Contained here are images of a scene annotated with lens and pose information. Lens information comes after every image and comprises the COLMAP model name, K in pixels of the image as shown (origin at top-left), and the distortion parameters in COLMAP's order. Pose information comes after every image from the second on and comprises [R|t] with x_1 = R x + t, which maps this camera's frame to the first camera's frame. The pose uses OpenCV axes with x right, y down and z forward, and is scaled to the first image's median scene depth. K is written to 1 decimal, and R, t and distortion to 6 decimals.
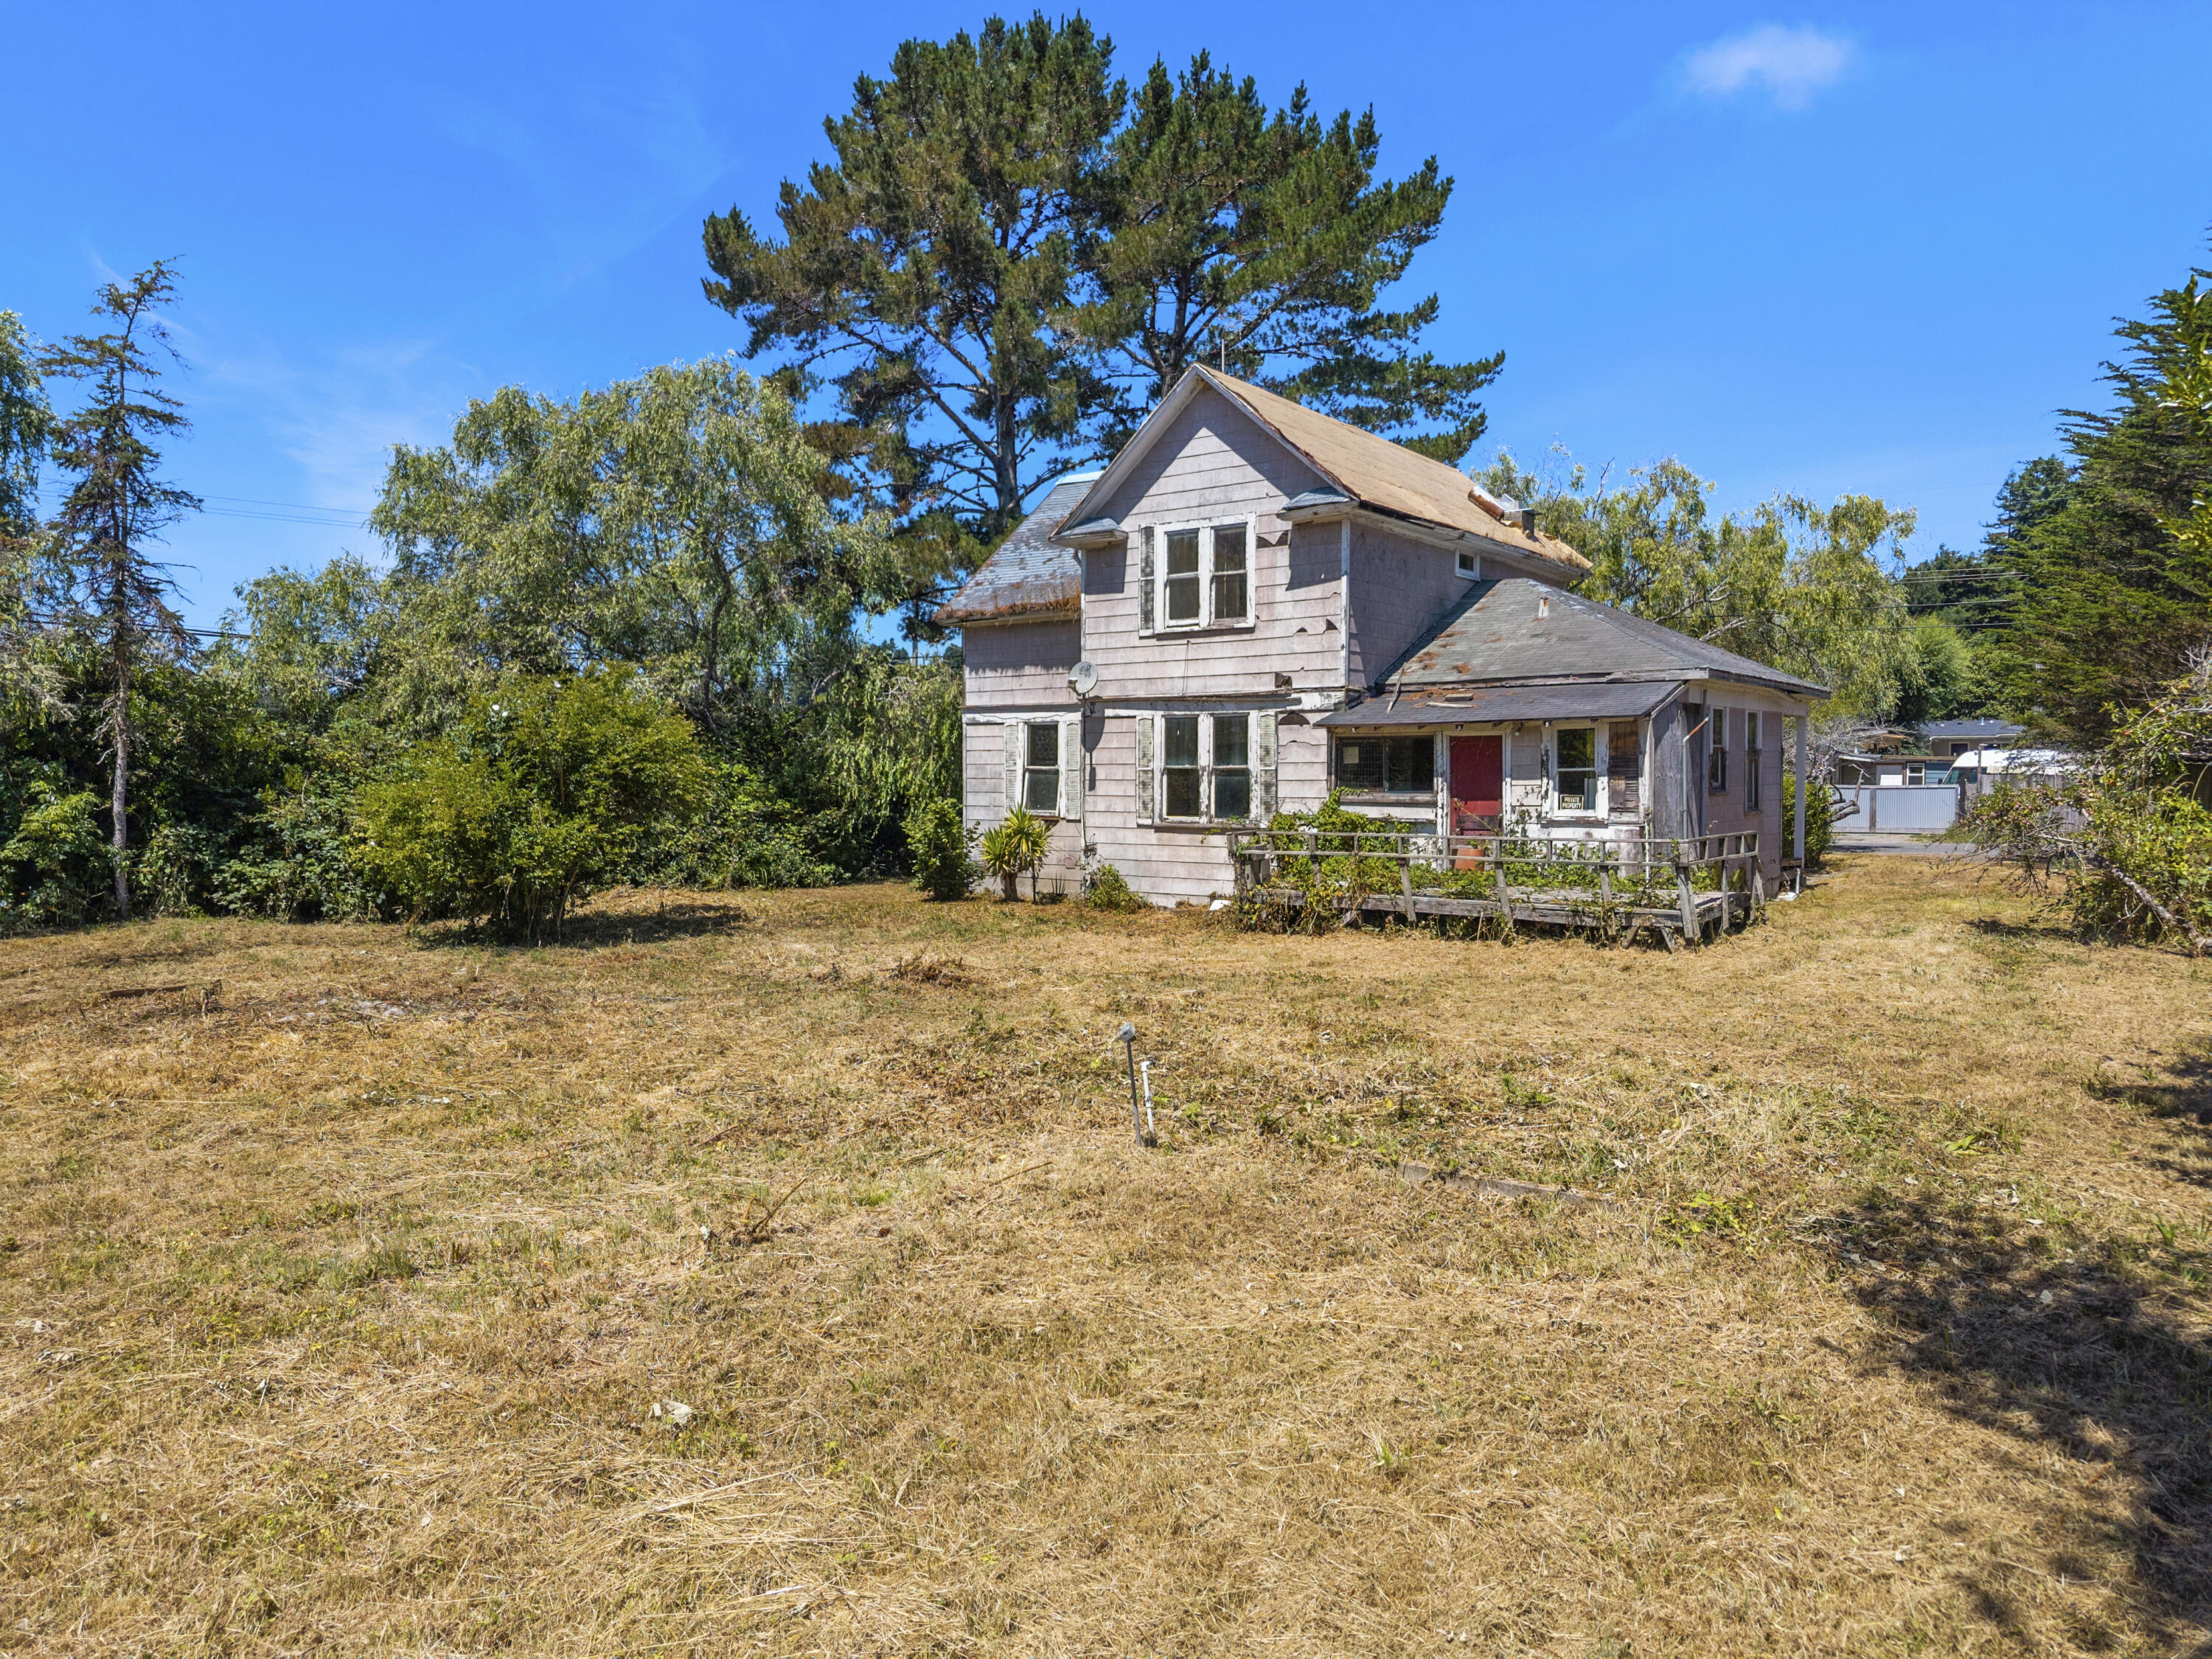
lens RADIAL K [[1518.8, 0, 1106.0], [0, 1518.8, 829.5], [0, 0, 1]] dist [0.096124, -0.199386]
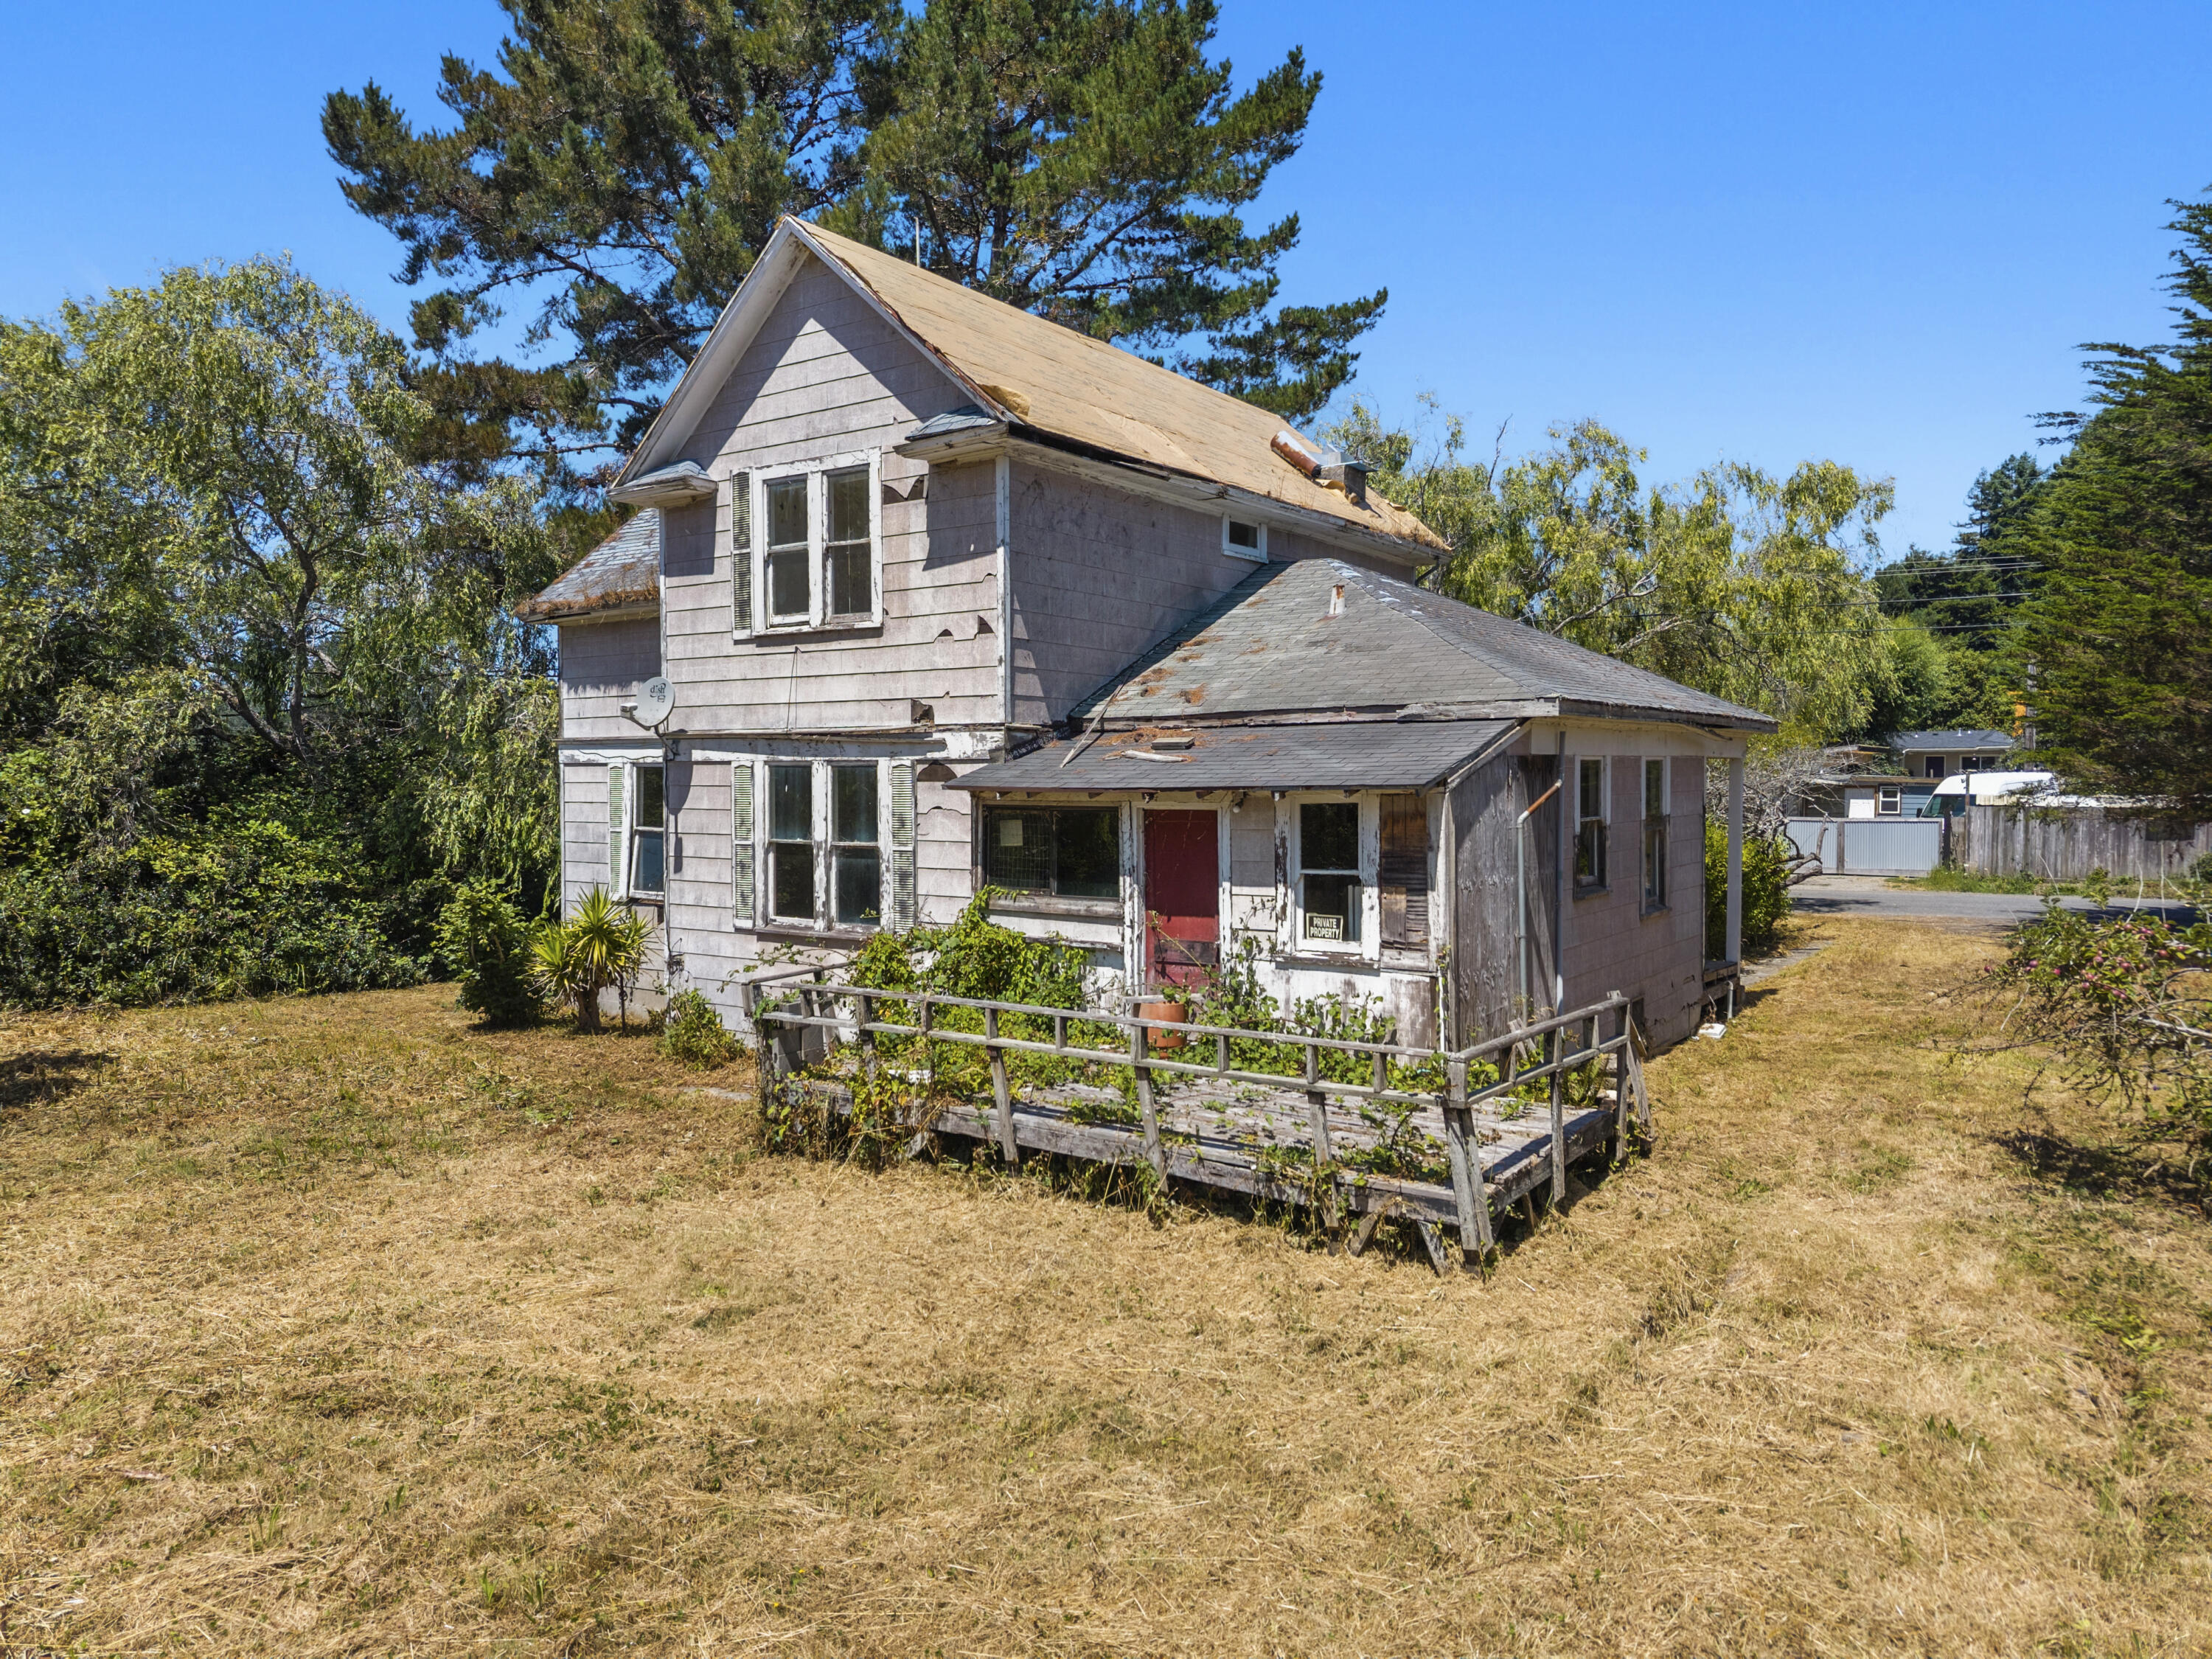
lens RADIAL K [[1544.0, 0, 1106.0], [0, 1544.0, 829.5], [0, 0, 1]] dist [0.133772, -0.238440]
pose [[0.999686, -0.001862, 0.024994, 0.169918], [0.001958, 0.999991, -0.003800, -0.044110], [-0.024987, 0.003848, 0.999680, 0.335936]]
